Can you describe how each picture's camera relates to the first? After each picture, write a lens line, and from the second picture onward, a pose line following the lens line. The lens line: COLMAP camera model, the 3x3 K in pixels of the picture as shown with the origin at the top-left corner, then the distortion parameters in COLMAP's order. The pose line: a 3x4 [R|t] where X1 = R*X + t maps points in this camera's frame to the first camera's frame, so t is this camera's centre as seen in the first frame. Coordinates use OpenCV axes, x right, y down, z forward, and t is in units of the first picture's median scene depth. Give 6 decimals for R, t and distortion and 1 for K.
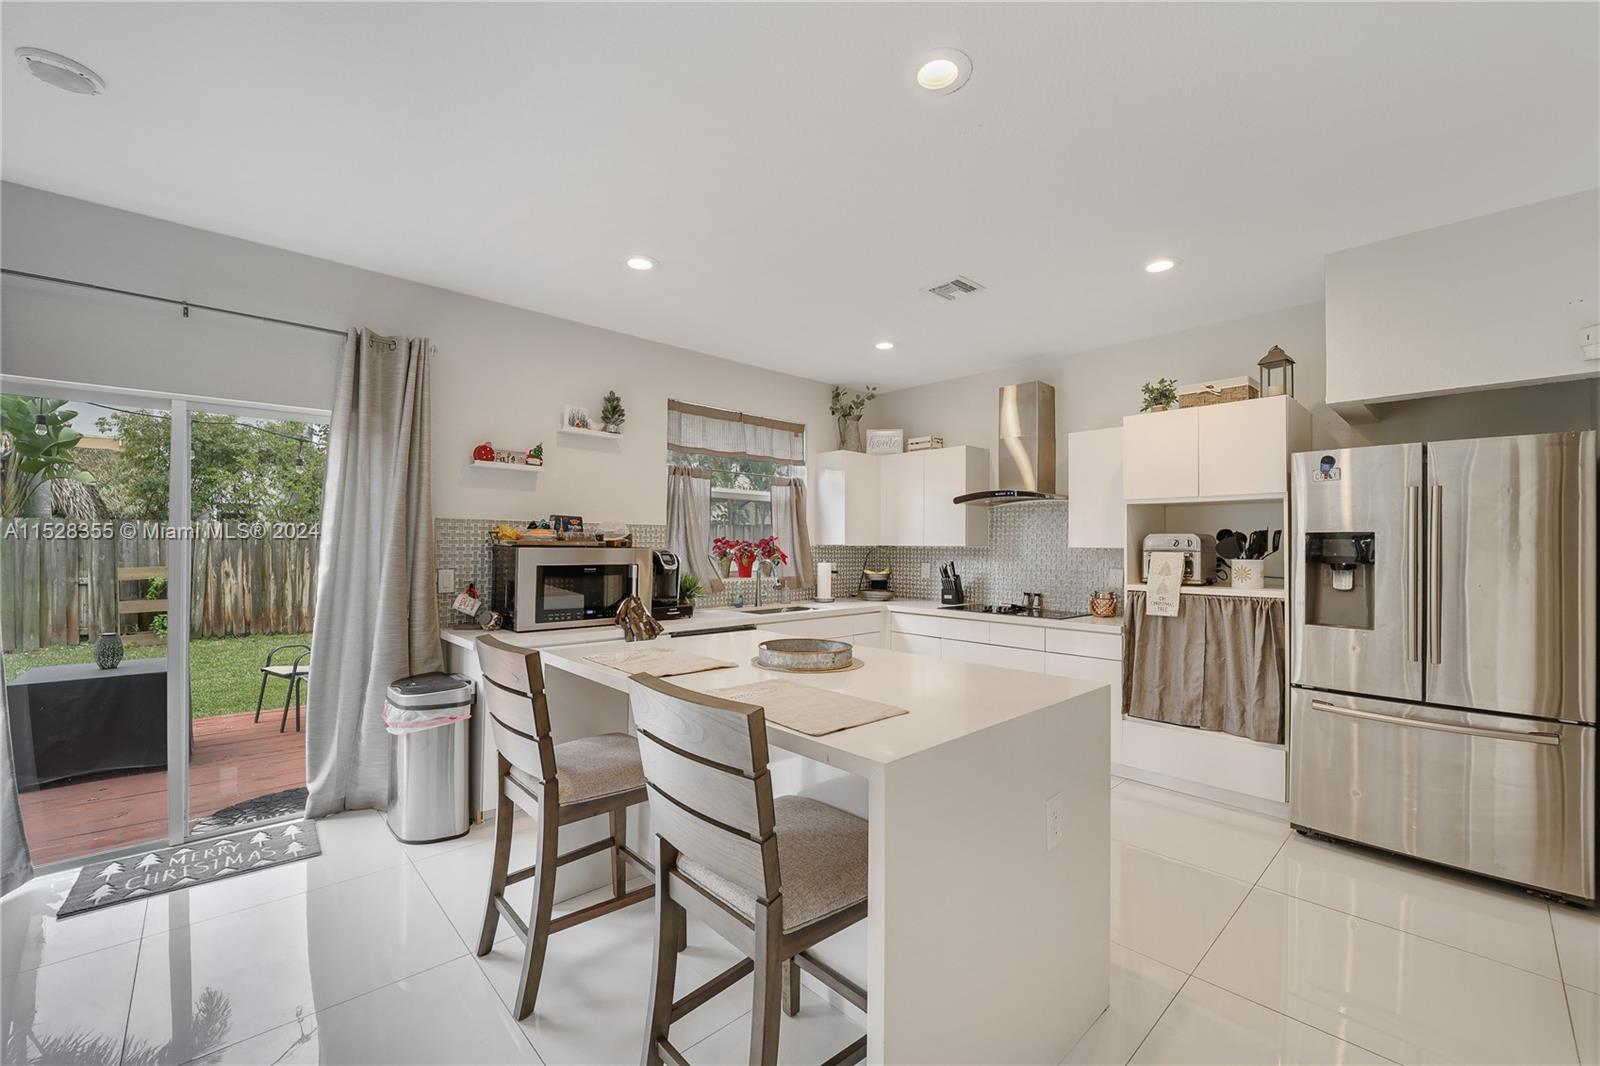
lens RADIAL K [[667.6, 0, 799.1], [0, 667.6, 550.1], [0, 0, 1]] dist [-0.001453, -0.000056]
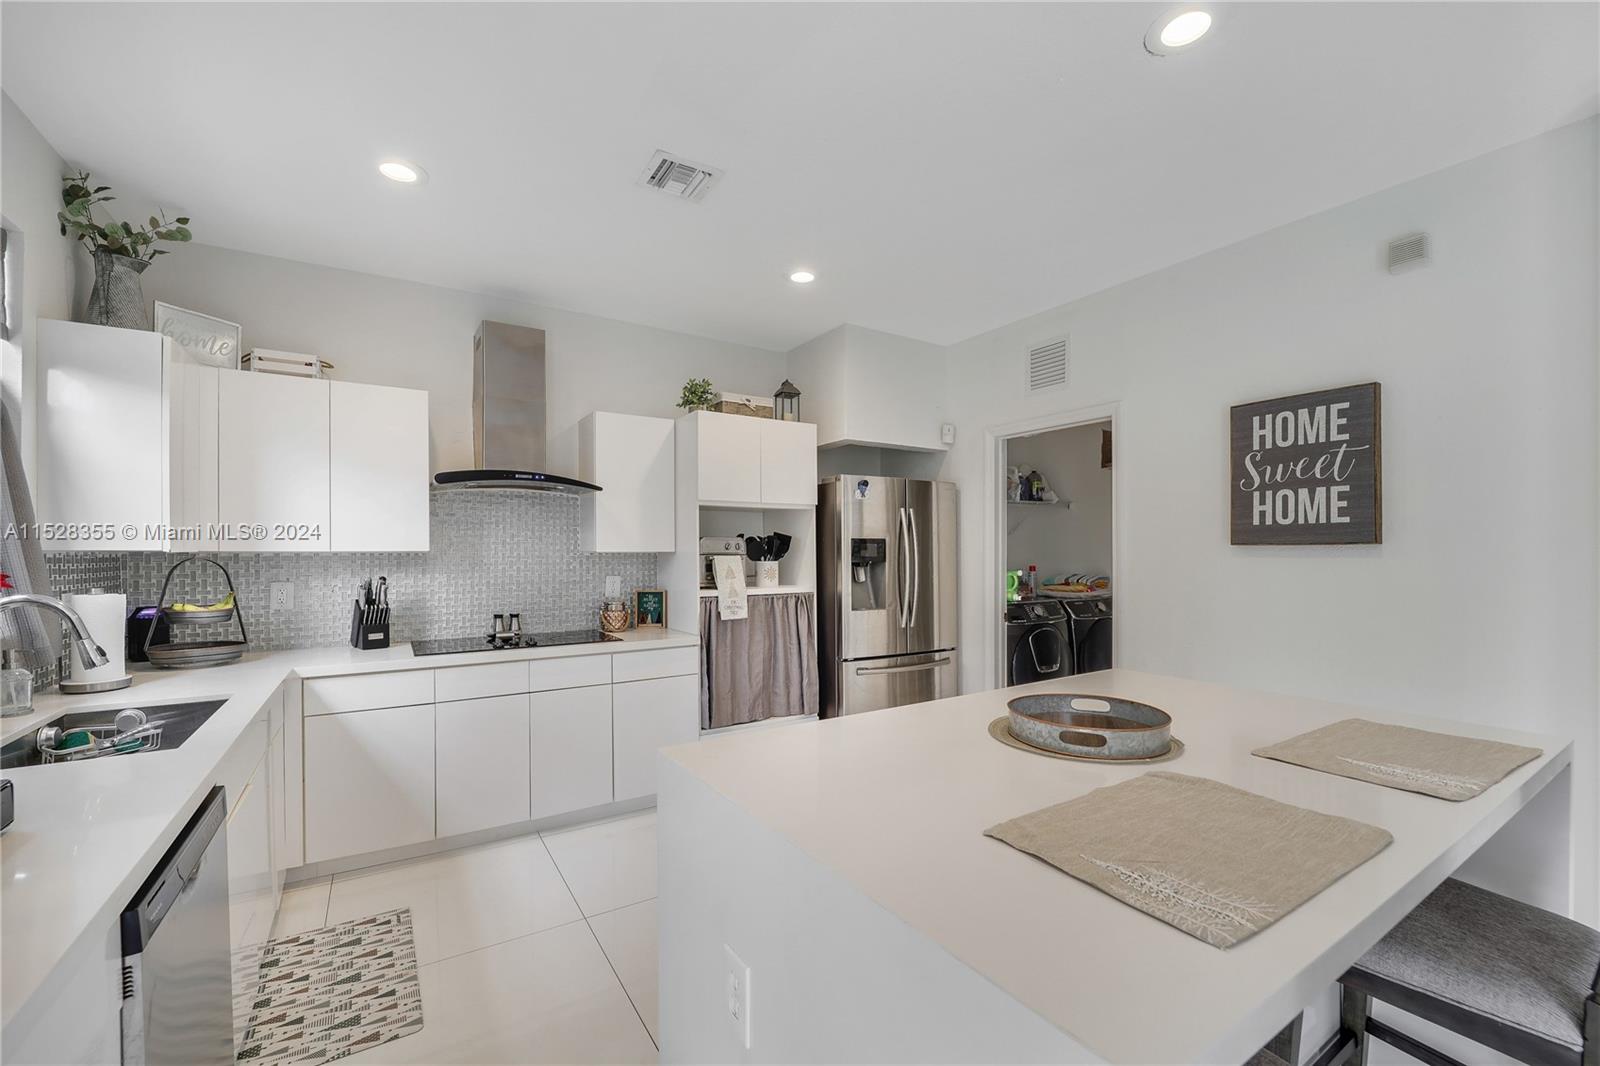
lens RADIAL K [[667.6, 0, 799.1], [0, 667.6, 550.1], [0, 0, 1]] dist [-0.001453, -0.000056]
pose [[0.168376, -0.007090, 0.985697, -0.397294], [0.008727, 0.999946, 0.005702, -0.009055], [-0.985684, 0.007642, 0.168429, 0.689820]]
